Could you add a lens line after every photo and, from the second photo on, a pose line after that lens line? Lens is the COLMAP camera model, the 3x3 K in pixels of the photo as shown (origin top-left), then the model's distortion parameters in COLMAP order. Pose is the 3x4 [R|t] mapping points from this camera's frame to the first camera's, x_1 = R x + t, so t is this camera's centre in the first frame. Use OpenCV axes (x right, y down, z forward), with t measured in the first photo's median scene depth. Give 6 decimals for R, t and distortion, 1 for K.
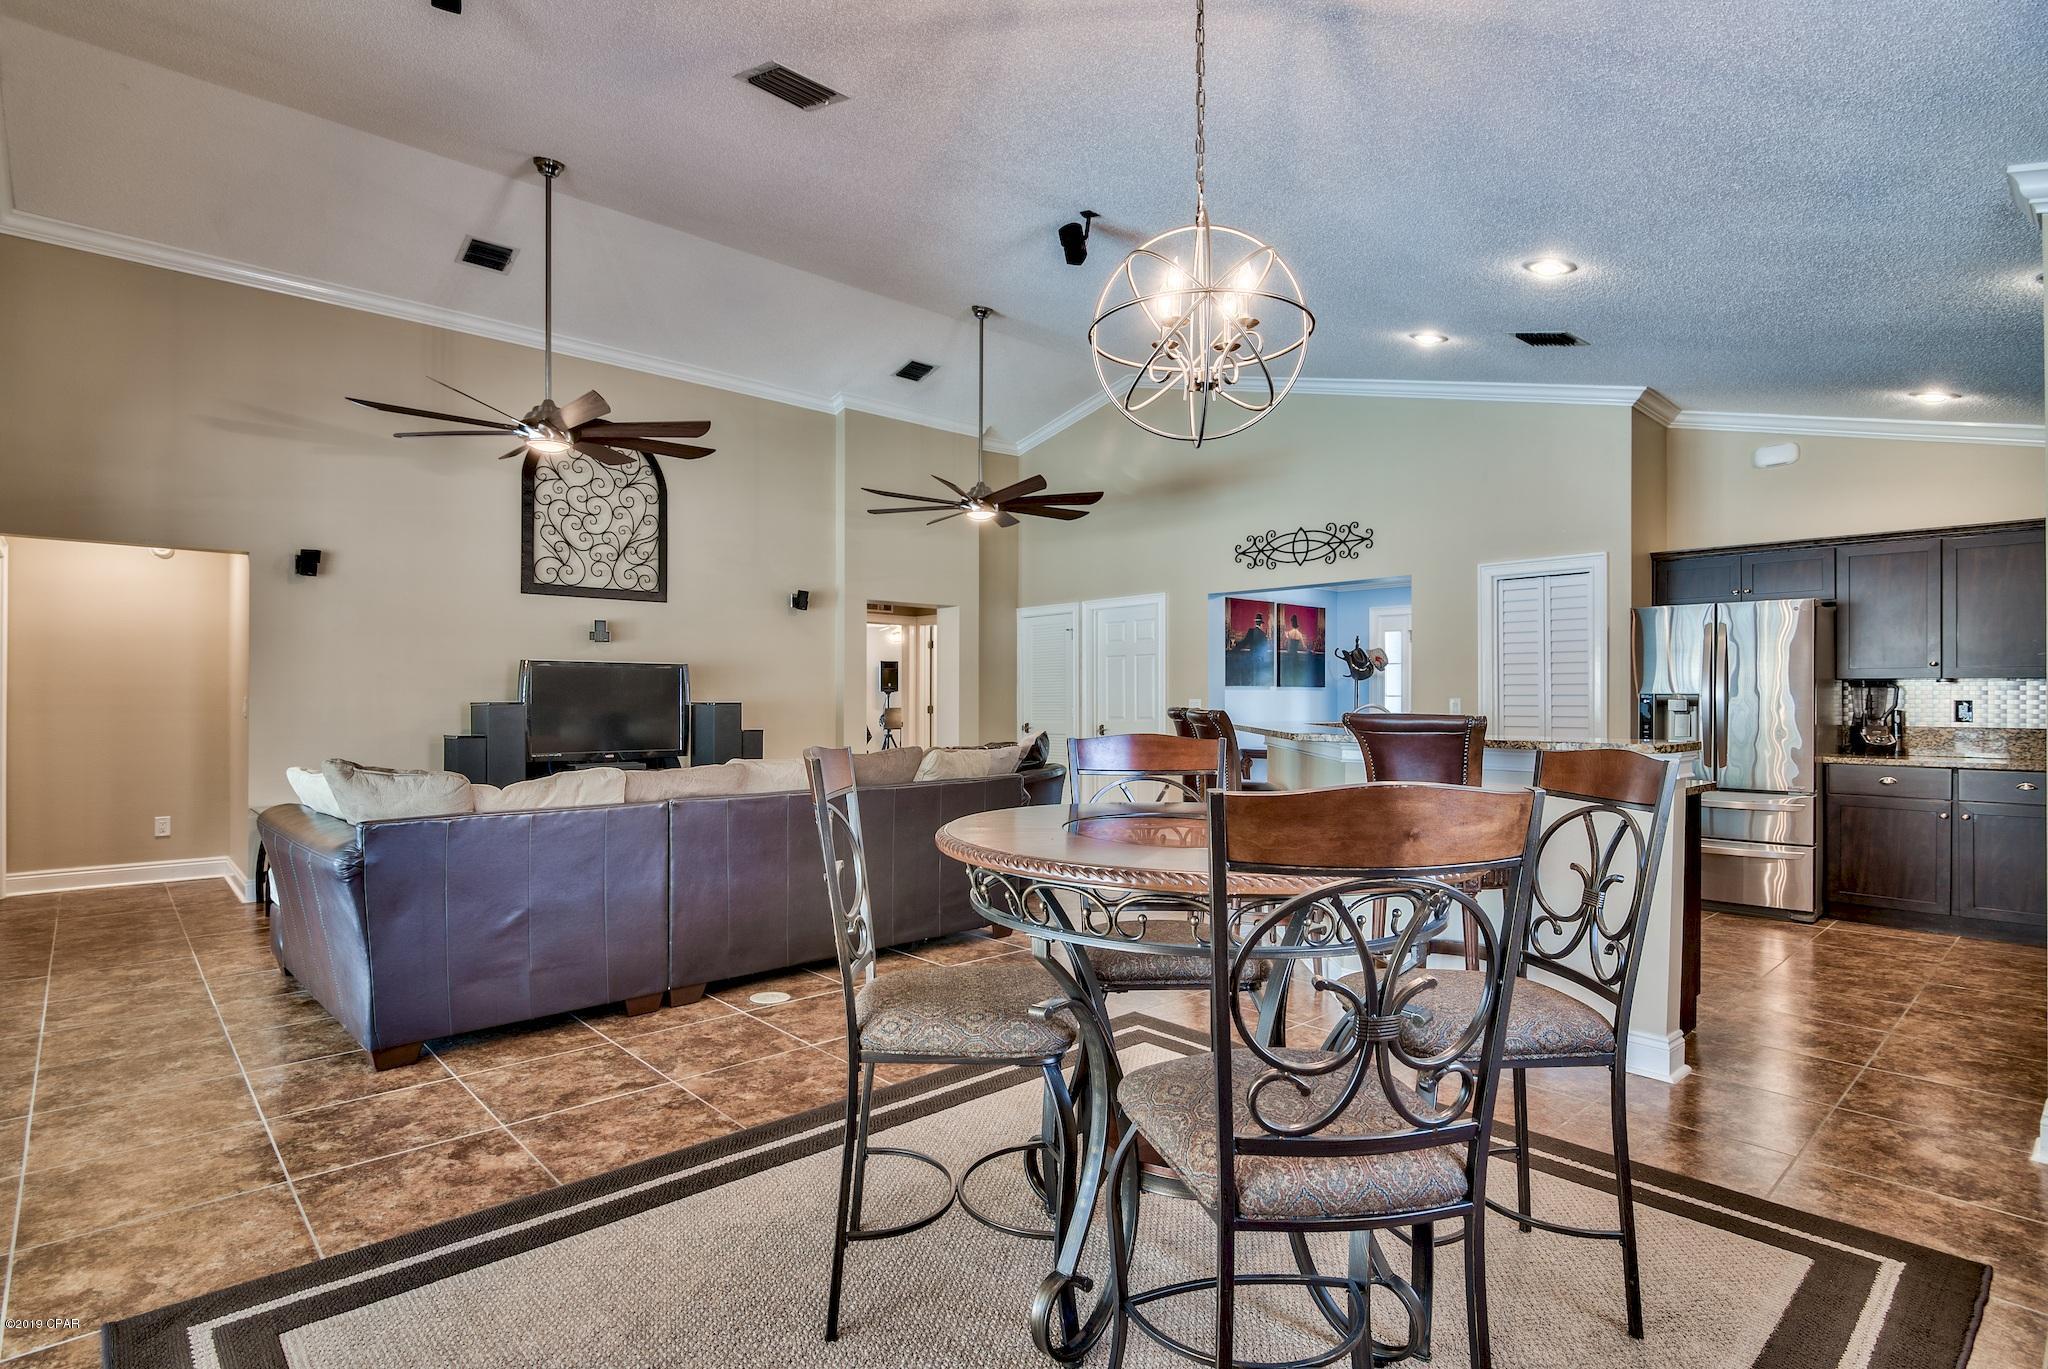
lens RADIAL K [[1023.3, 0, 1024.0], [0, 1023.3, 684.5], [0, 0, 1]] dist [-0.000852, -0.000262]
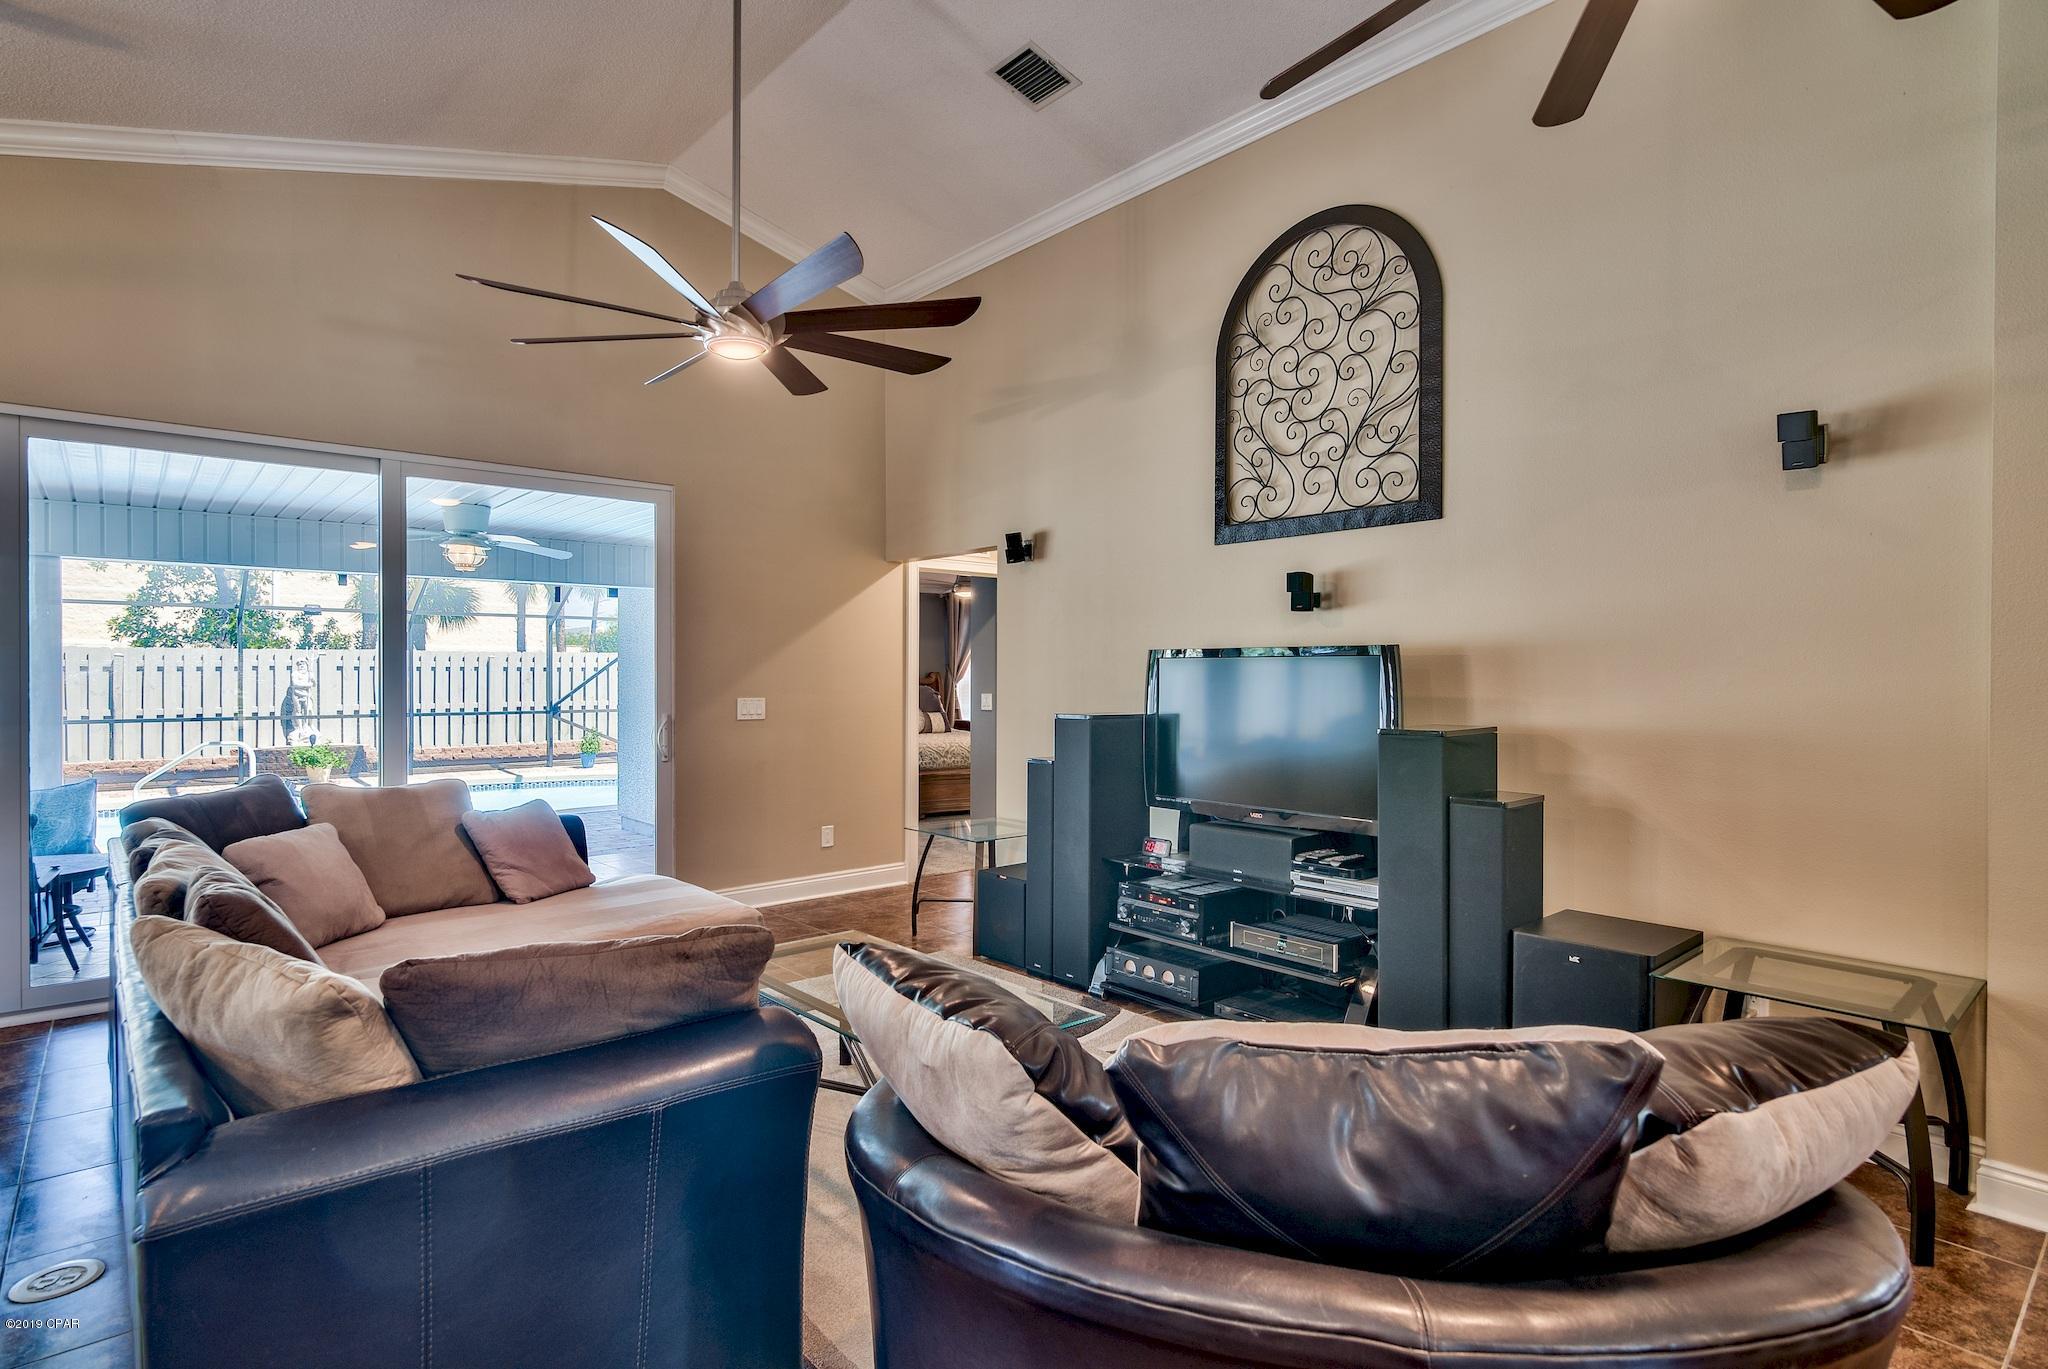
lens RADIAL K [[1045.2, 0, 1002.5], [0, 1045.2, 677.3], [0, 0, 1]] dist [-0.000329, -0.000267]
pose [[-0.054532, 0.002532, -0.998509, 0.162610], [0.007772, 0.999968, 0.002111, -0.007532], [0.998482, -0.007646, -0.054550, 0.838925]]
